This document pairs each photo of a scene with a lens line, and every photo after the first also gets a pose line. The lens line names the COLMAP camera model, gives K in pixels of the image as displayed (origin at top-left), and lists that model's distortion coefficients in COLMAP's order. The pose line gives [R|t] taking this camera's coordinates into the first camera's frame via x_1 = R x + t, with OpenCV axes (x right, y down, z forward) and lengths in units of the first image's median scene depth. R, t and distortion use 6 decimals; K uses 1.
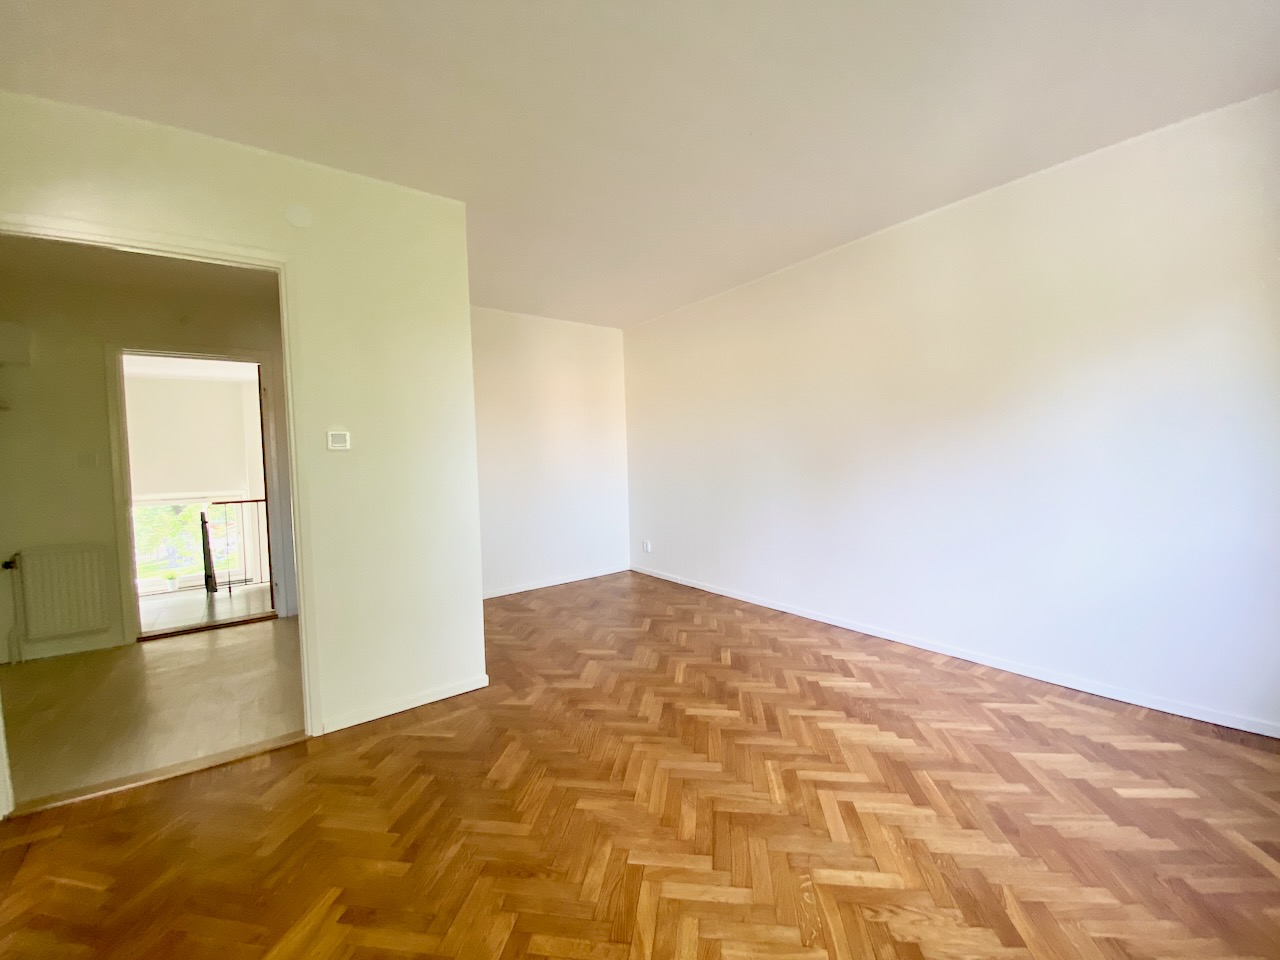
lens RADIAL K [[520.7, 0, 644.7], [0, 520.7, 475.8], [0, 0, 1]] dist [0.021877, -0.020488]
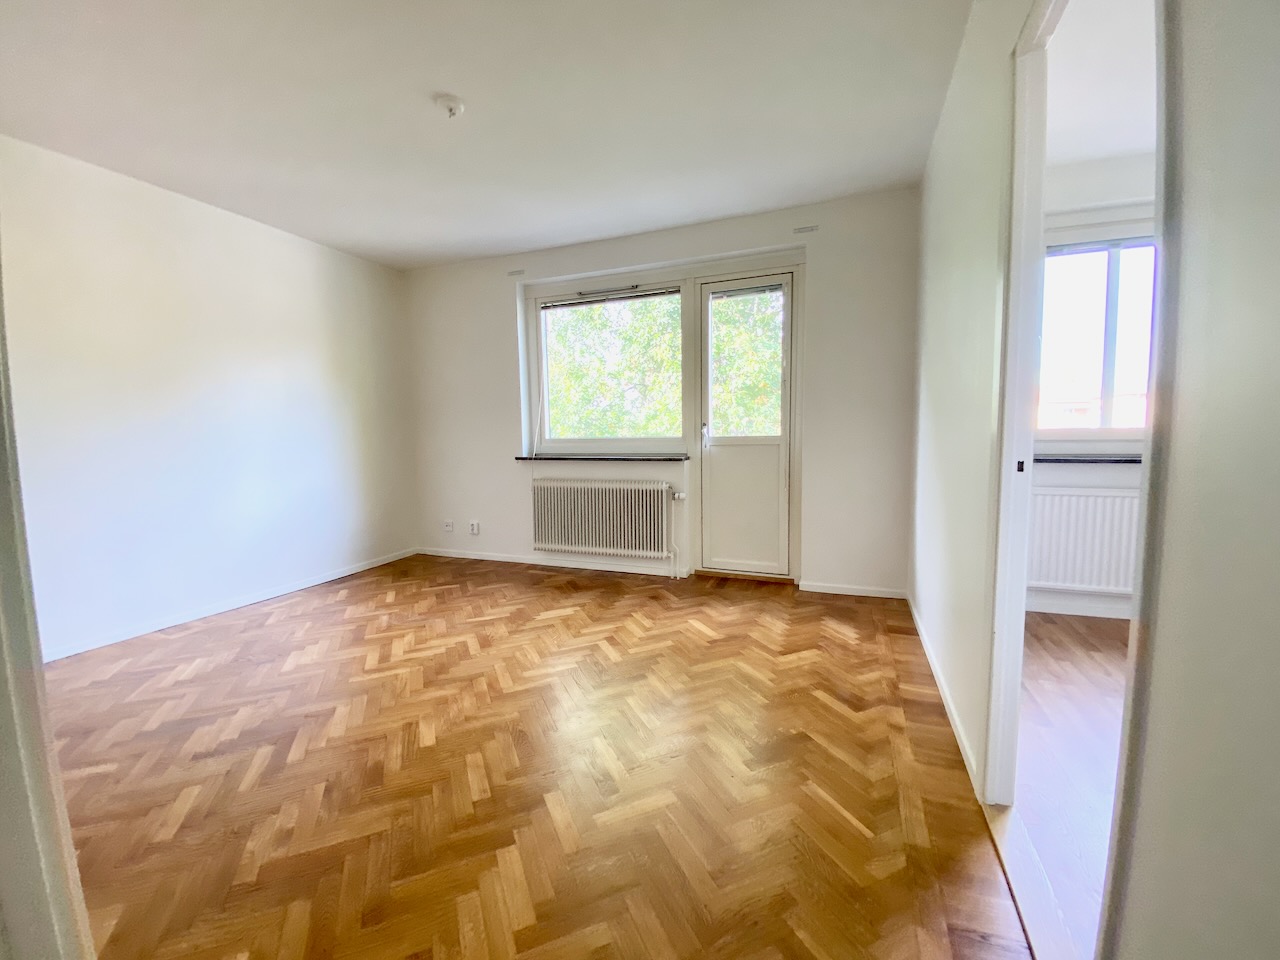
lens RADIAL K [[526.4, 0, 642.5], [0, 526.4, 473.6], [0, 0, 1]] dist [0.000347, -0.000705]
pose [[-0.518160, -0.026611, 0.854870, -0.920225], [0.060983, 0.995822, 0.067963, 0.041150], [-0.853107, 0.087348, -0.514373, 0.857136]]
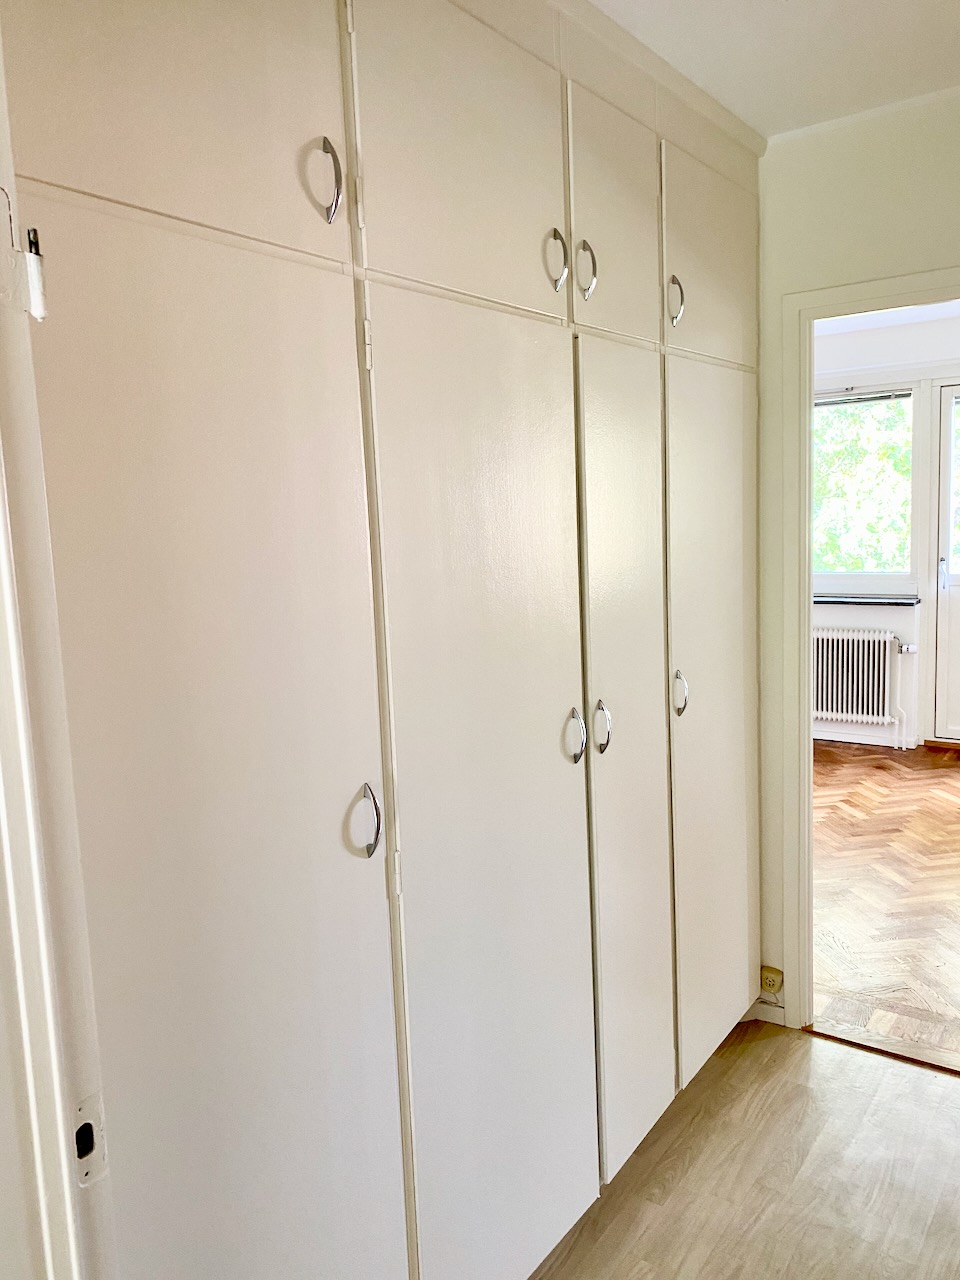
lens RADIAL K [[996.6, 0, 480.0], [0, 996.6, 640.0], [0, 0, 1]] dist [-0.003743, -0.003322]
pose [[-0.293475, -0.072318, 0.953227, -1.643093], [0.087258, 0.990946, 0.102044, -0.137954], [-0.951976, 0.113124, -0.284508, 1.644357]]
